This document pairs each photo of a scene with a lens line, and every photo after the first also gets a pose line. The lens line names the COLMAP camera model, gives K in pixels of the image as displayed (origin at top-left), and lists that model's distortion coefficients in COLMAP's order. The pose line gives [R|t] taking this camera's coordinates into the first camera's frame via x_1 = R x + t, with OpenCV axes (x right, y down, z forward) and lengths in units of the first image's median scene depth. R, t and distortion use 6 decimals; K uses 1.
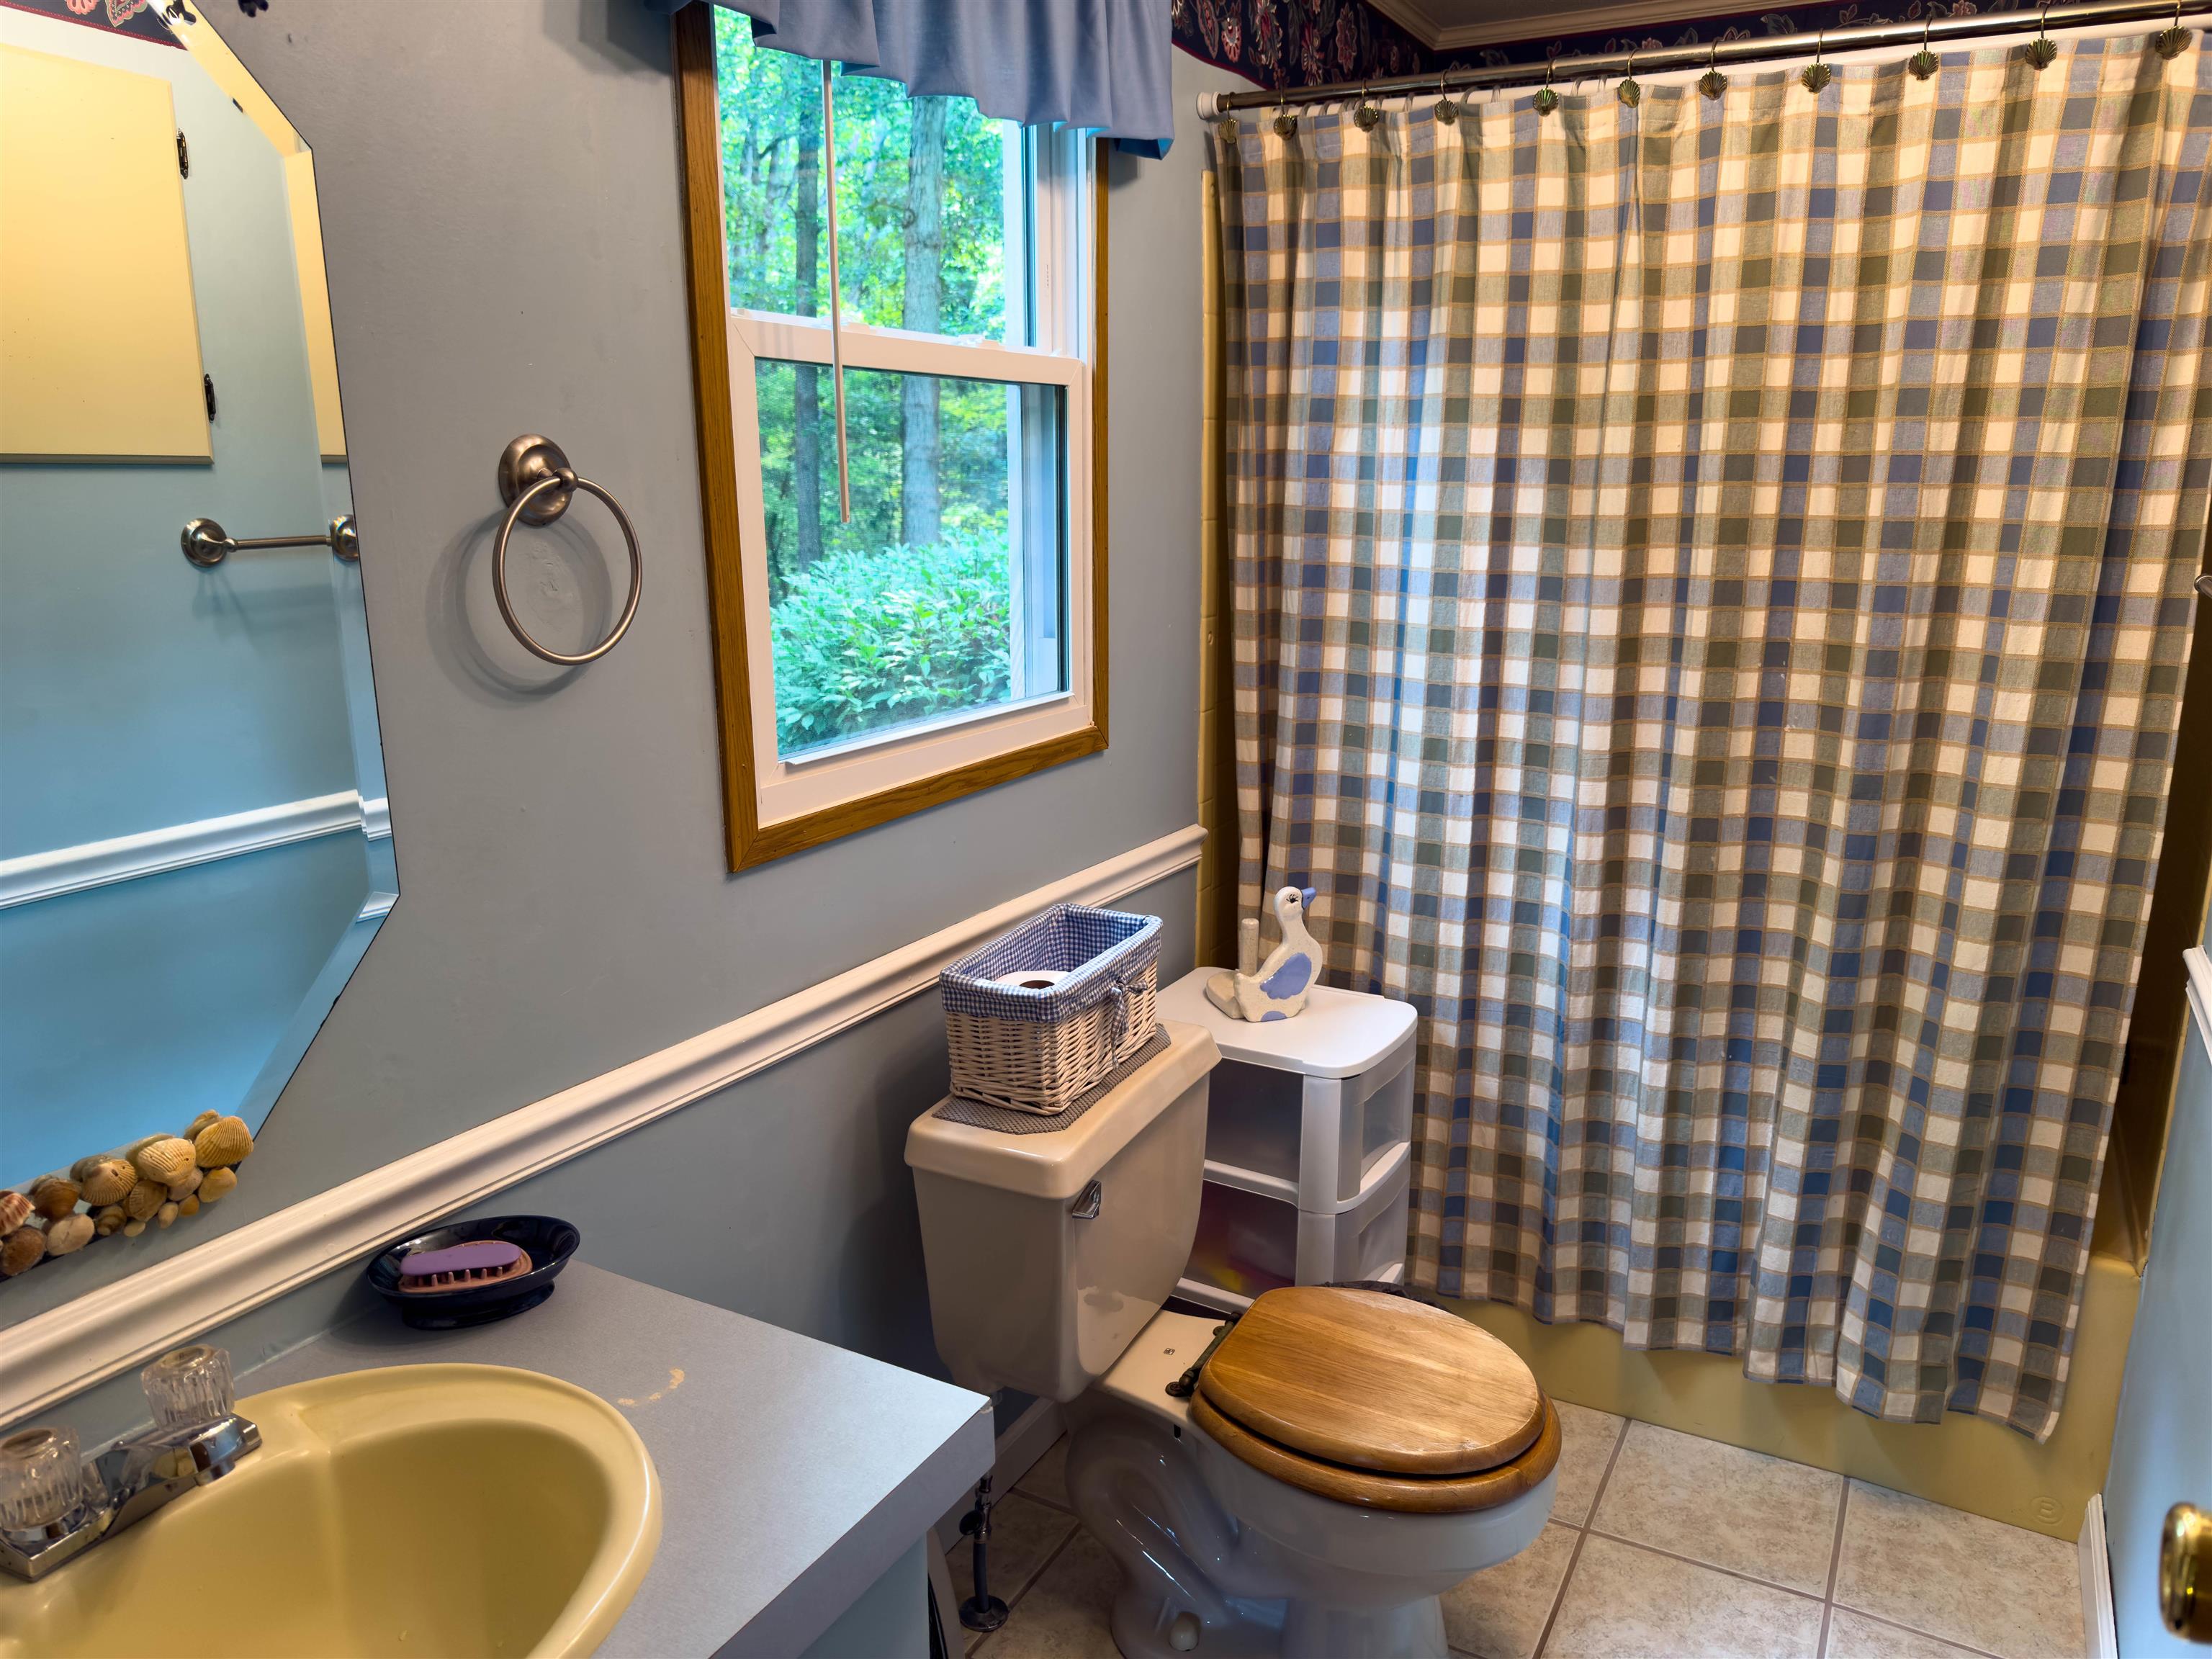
lens RADIAL K [[1573.5, 0, 1105.5], [0, 1573.5, 838.7], [0, 0, 1]] dist [0.018570, -0.037014]
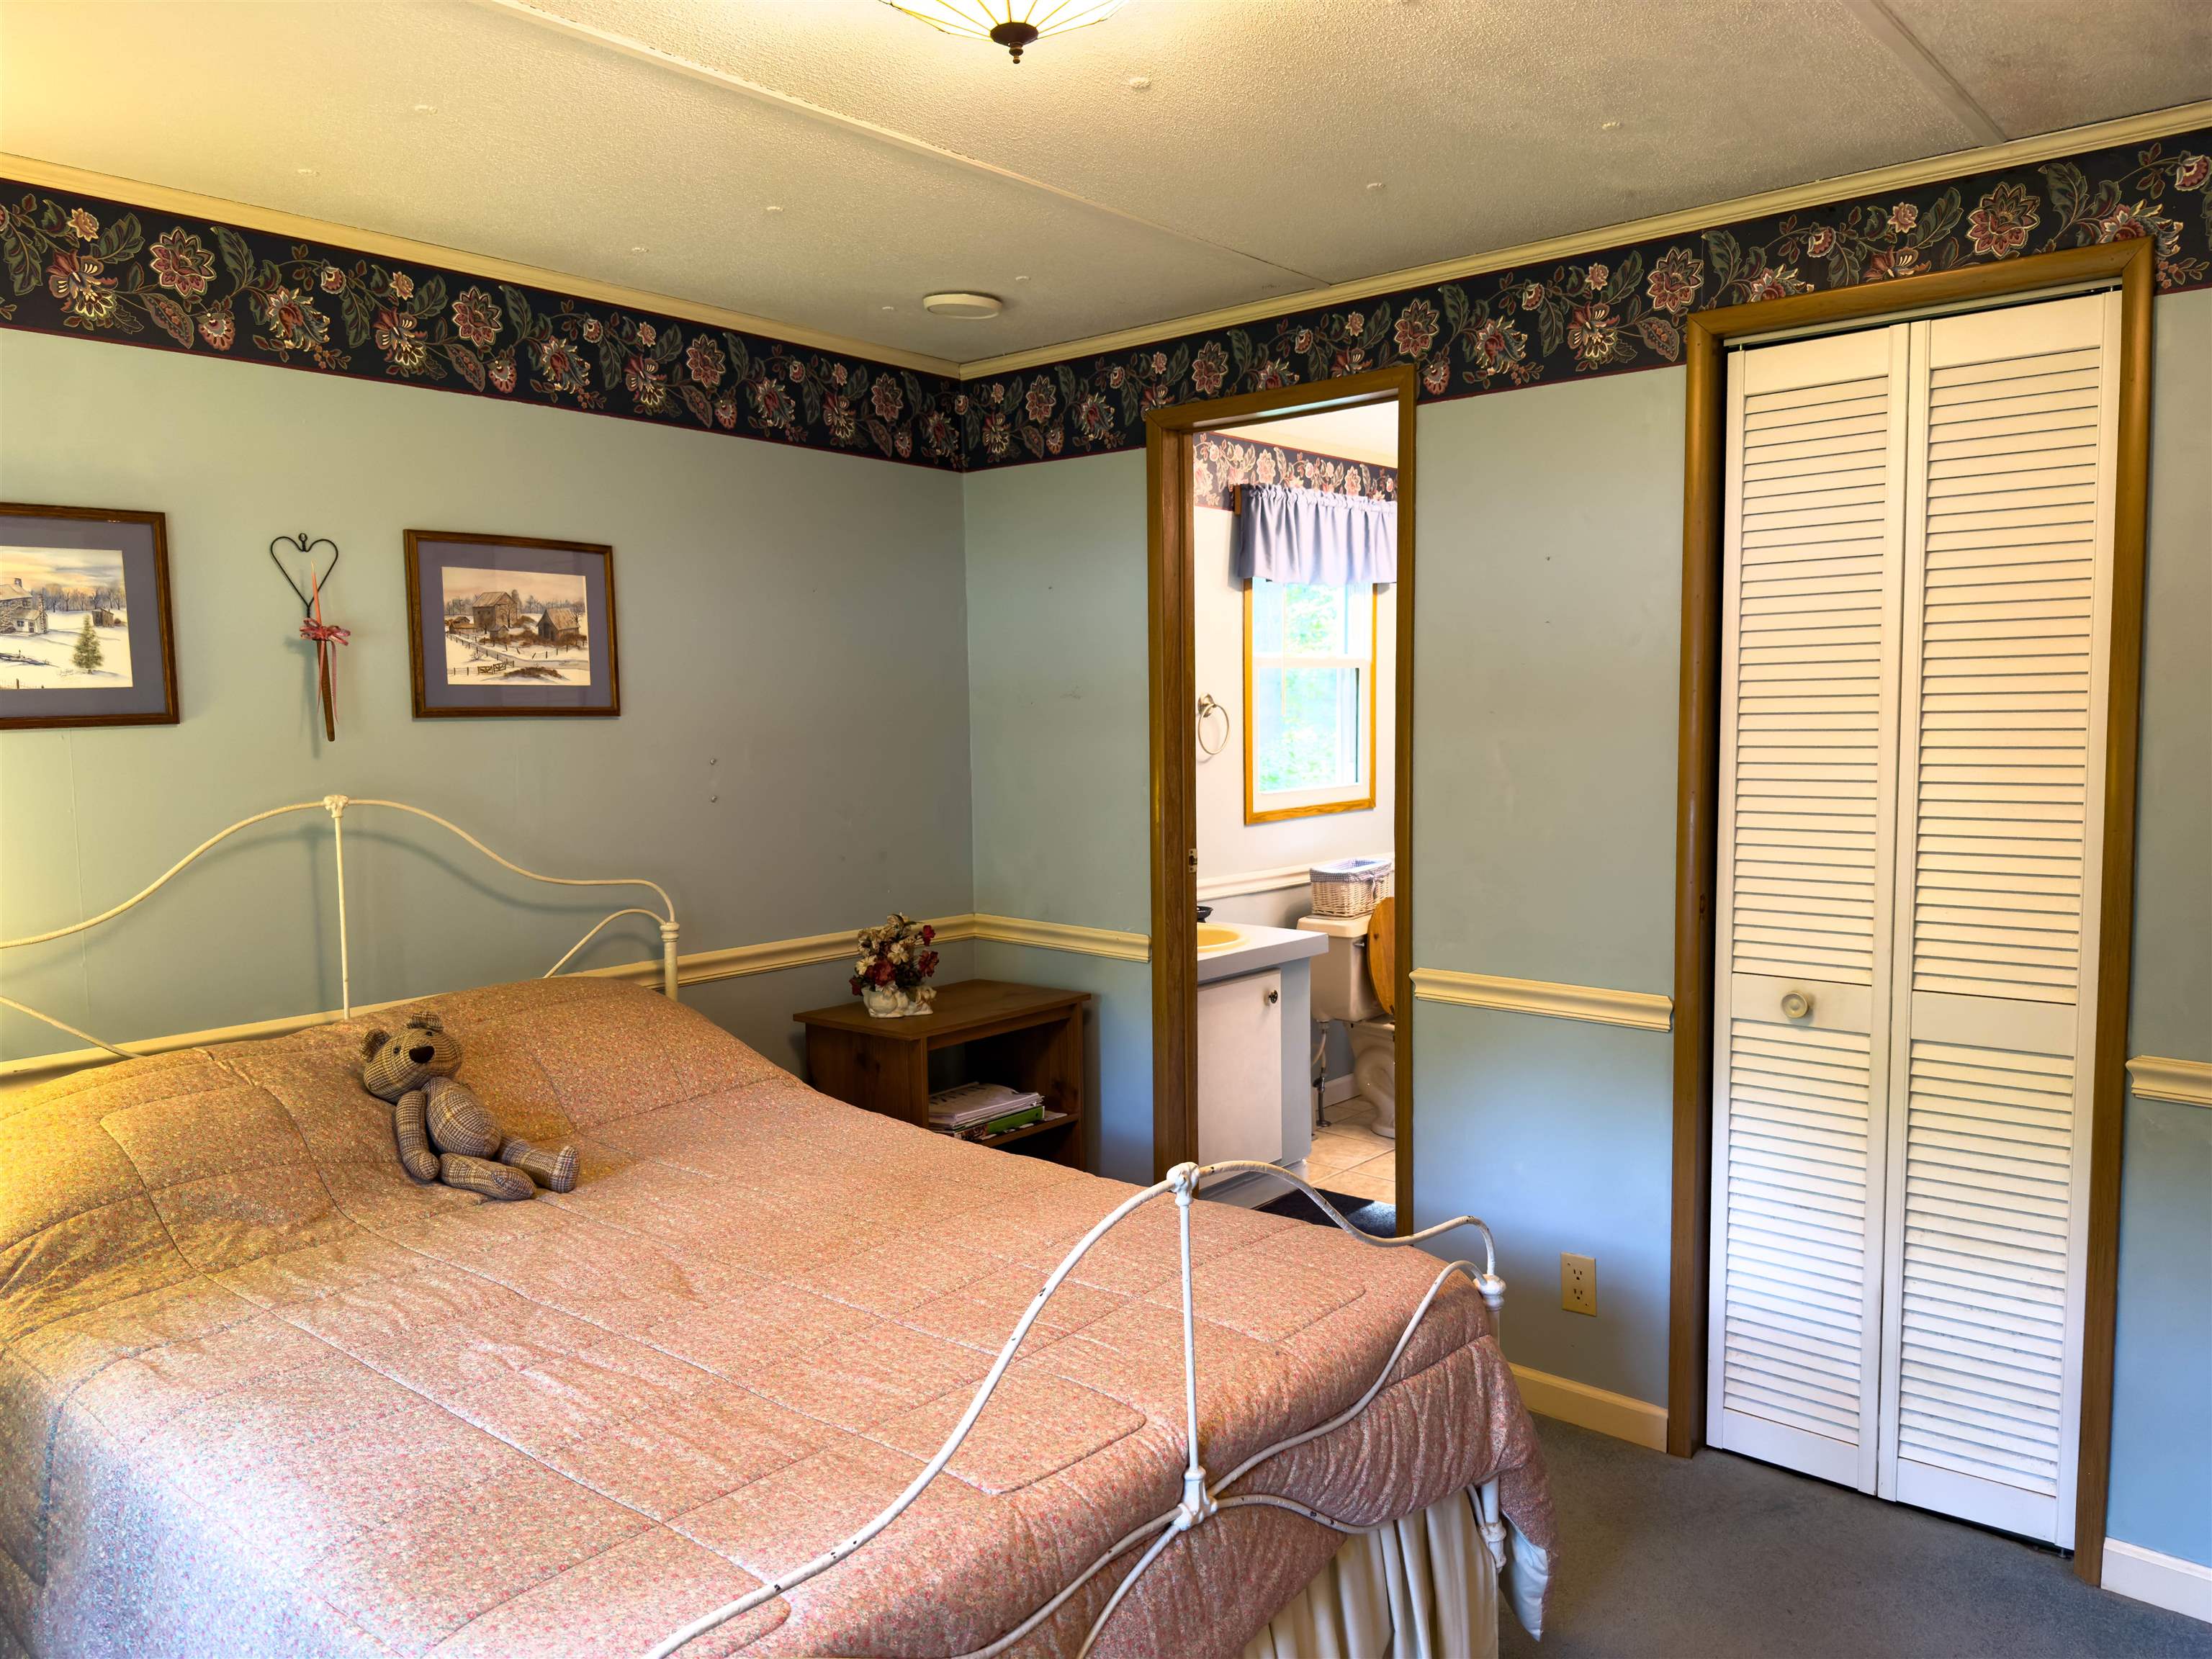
lens RADIAL K [[1573.5, 0, 1116.6], [0, 1573.5, 832.8], [0, 0, 1]] dist [0.018570, -0.037014]
pose [[0.977947, -0.001420, -0.208850, 0.155770], [-0.030992, 0.987919, -0.151840, 0.477292], [0.206543, 0.154965, 0.966088, -1.917751]]
